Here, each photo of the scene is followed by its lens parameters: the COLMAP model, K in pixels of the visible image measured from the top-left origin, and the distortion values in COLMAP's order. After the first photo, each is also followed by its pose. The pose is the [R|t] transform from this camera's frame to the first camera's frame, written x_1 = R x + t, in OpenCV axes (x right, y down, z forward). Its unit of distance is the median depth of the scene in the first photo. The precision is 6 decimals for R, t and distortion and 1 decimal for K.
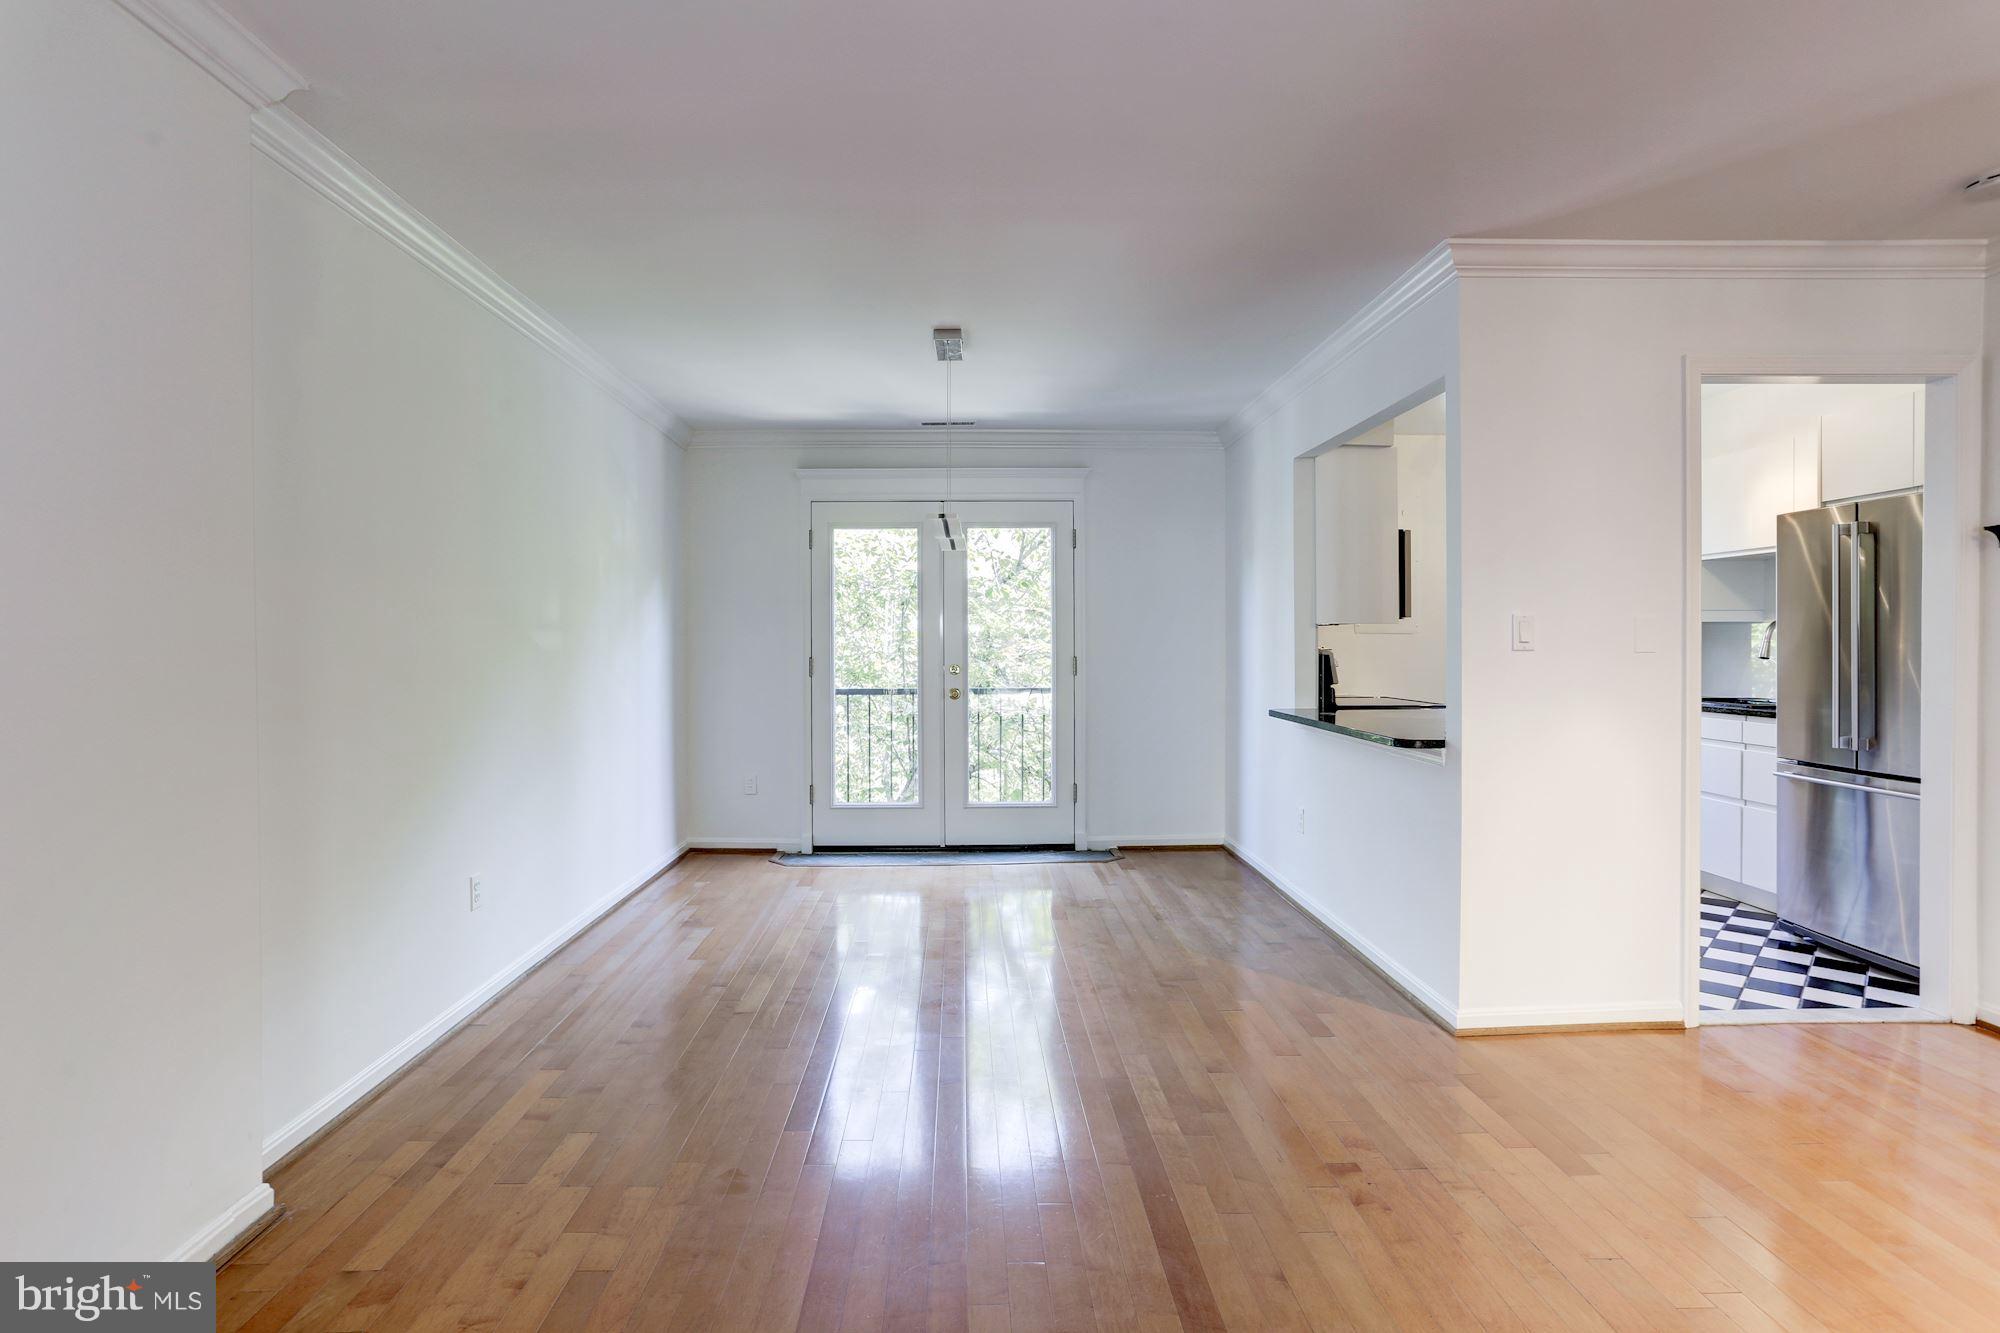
lens RADIAL K [[1031.8, 0, 997.2], [0, 1031.8, 640.3], [0, 0, 1]] dist [-0.000010, 0.000142]
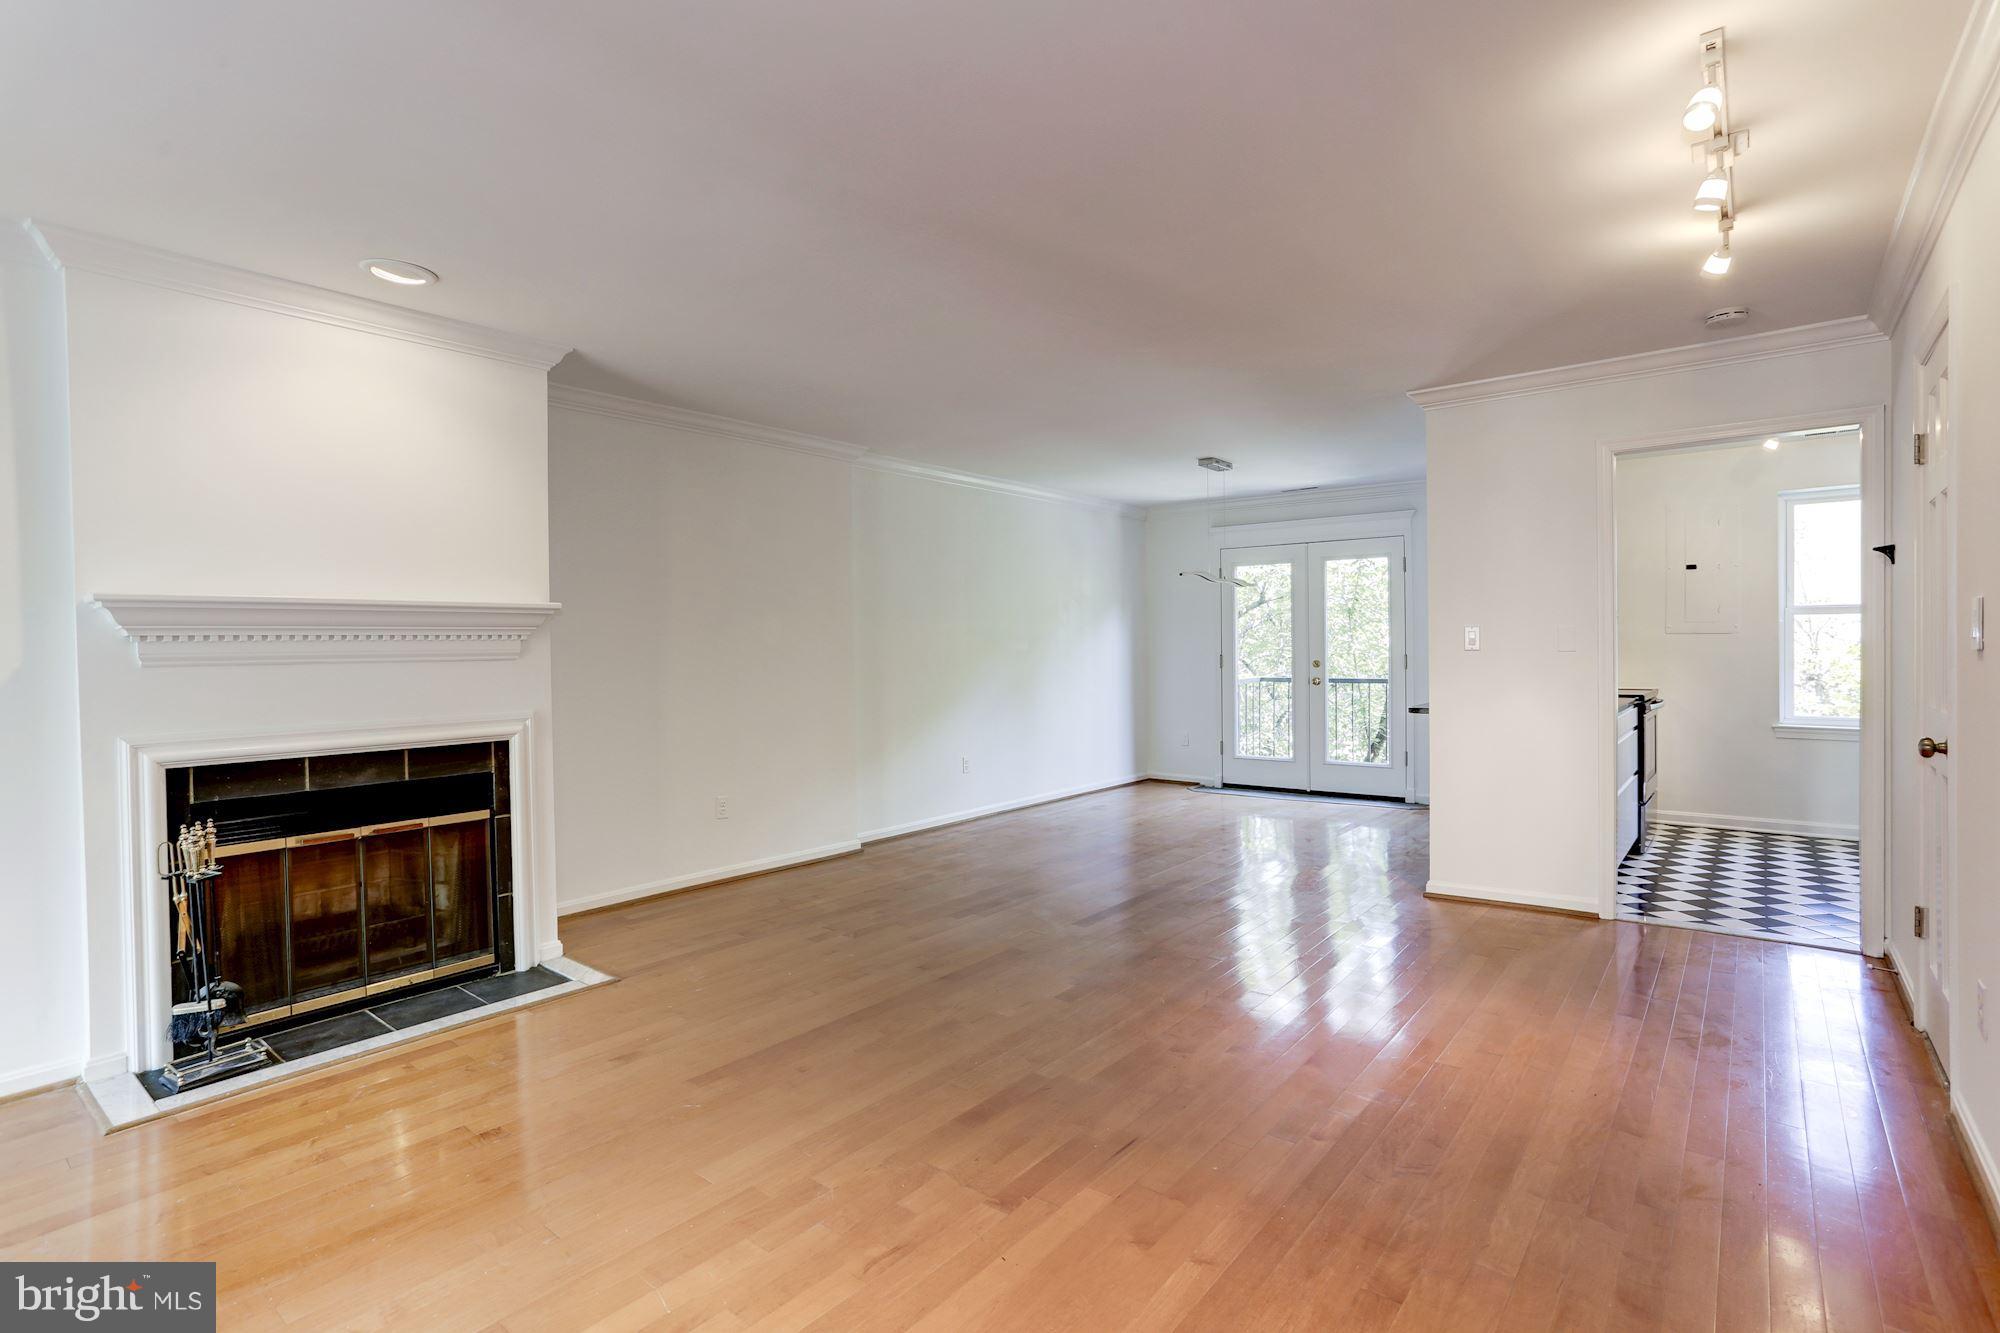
lens RADIAL K [[988.0, 0, 976.0], [0, 988.0, 665.6], [0, 0, 1]] dist [-0.022431, 0.000795]
pose [[0.759431, 0.007626, -0.650544, 0.472923], [0.010453, 0.999659, 0.023922, -0.005861], [0.650504, -0.024967, 0.759092, -0.299497]]
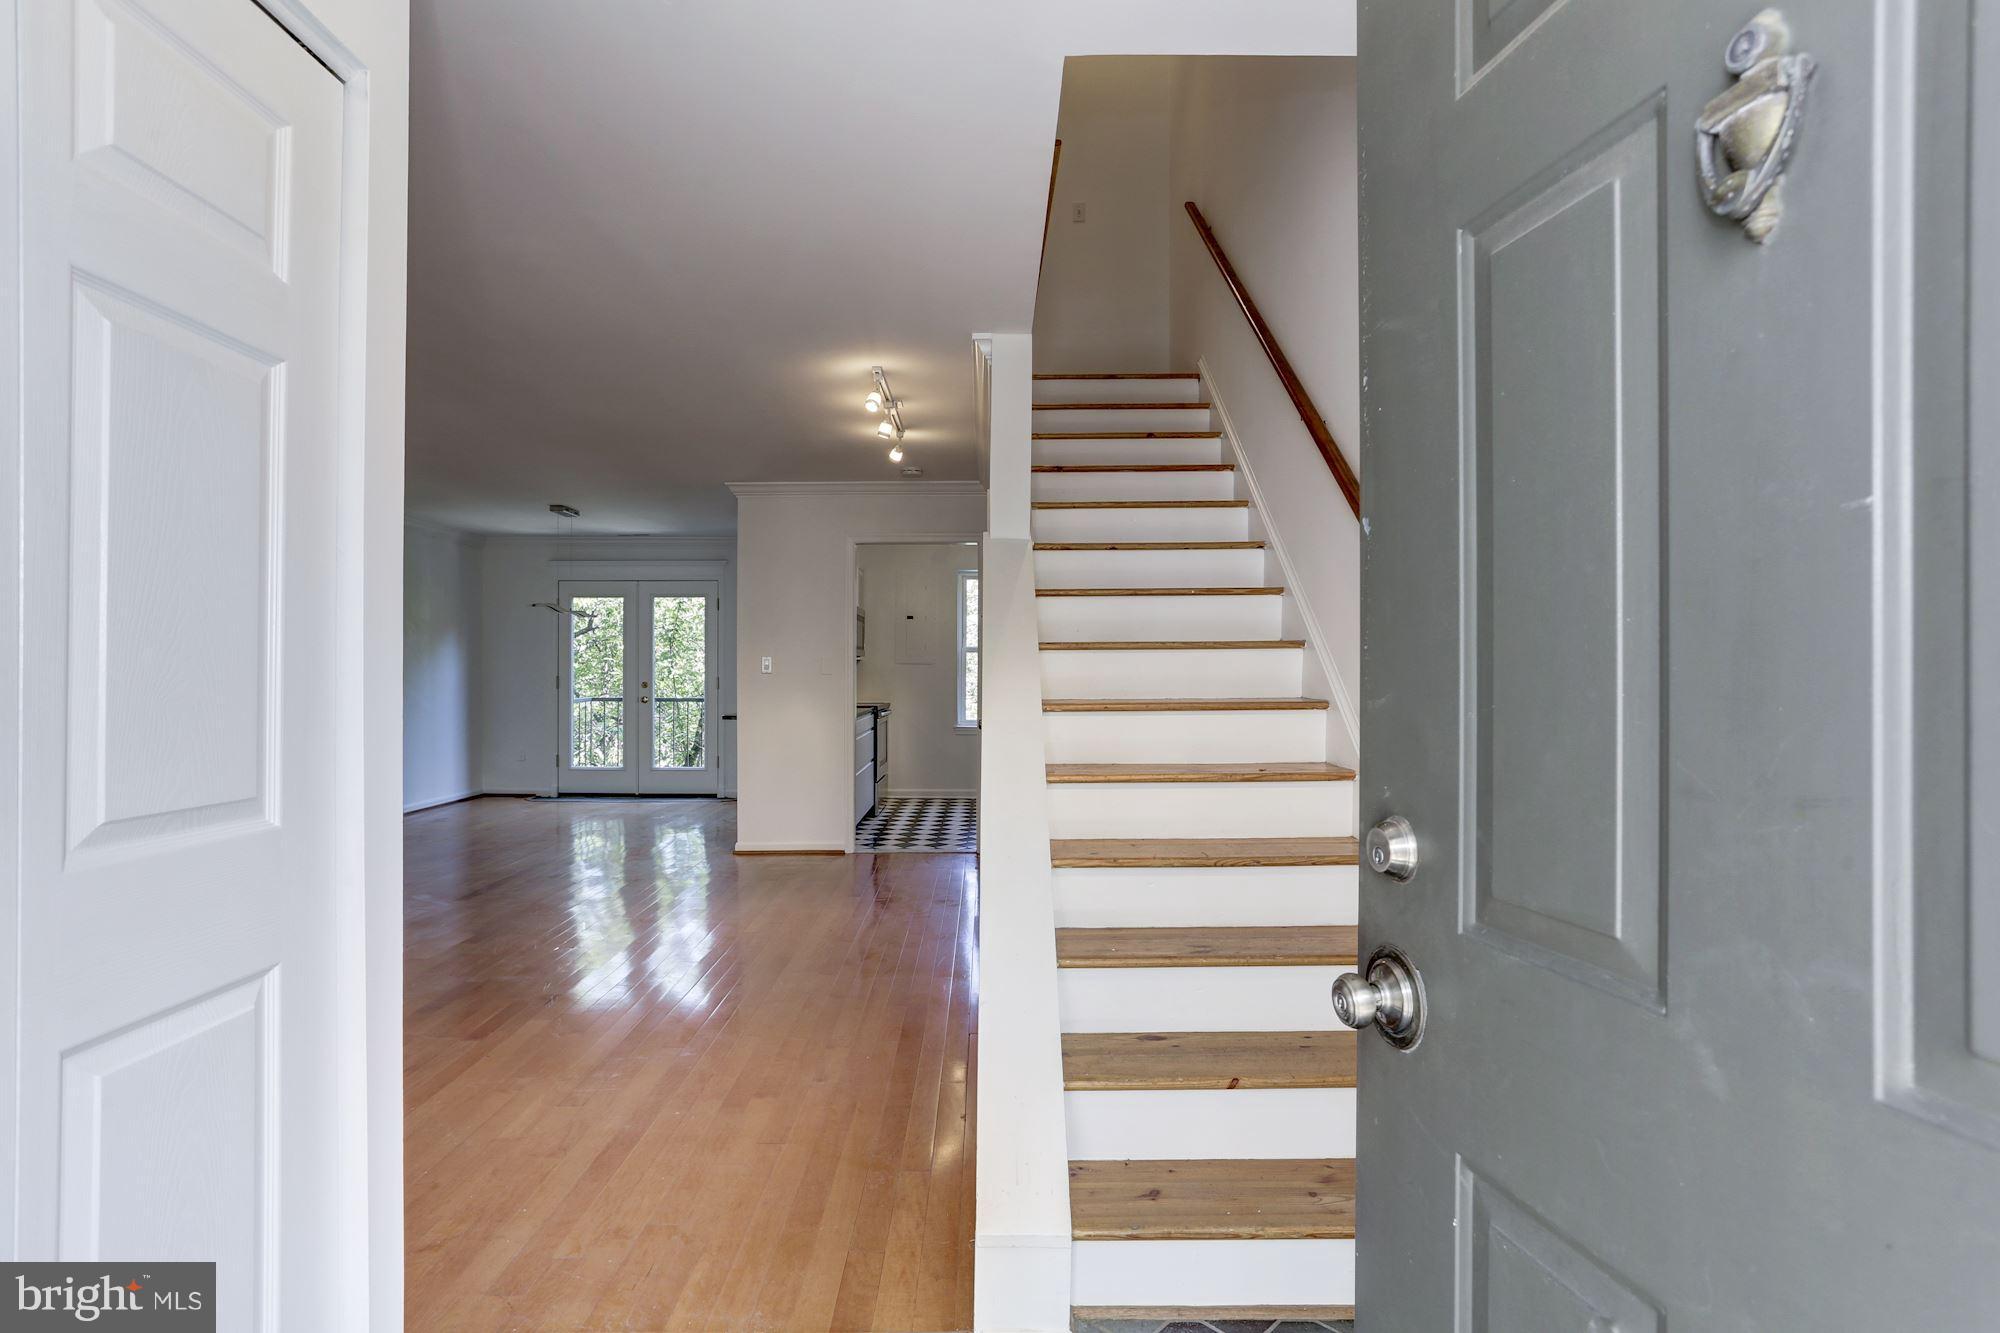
lens RADIAL K [[988.0, 0, 976.0], [0, 988.0, 665.6], [0, 0, 1]] dist [-0.022431, 0.000795]
pose [[0.999375, 0.005375, -0.034937, 0.532785], [-0.005411, 0.999985, -0.000929, -0.003574], [0.034932, 0.001117, 0.999389, -0.528192]]
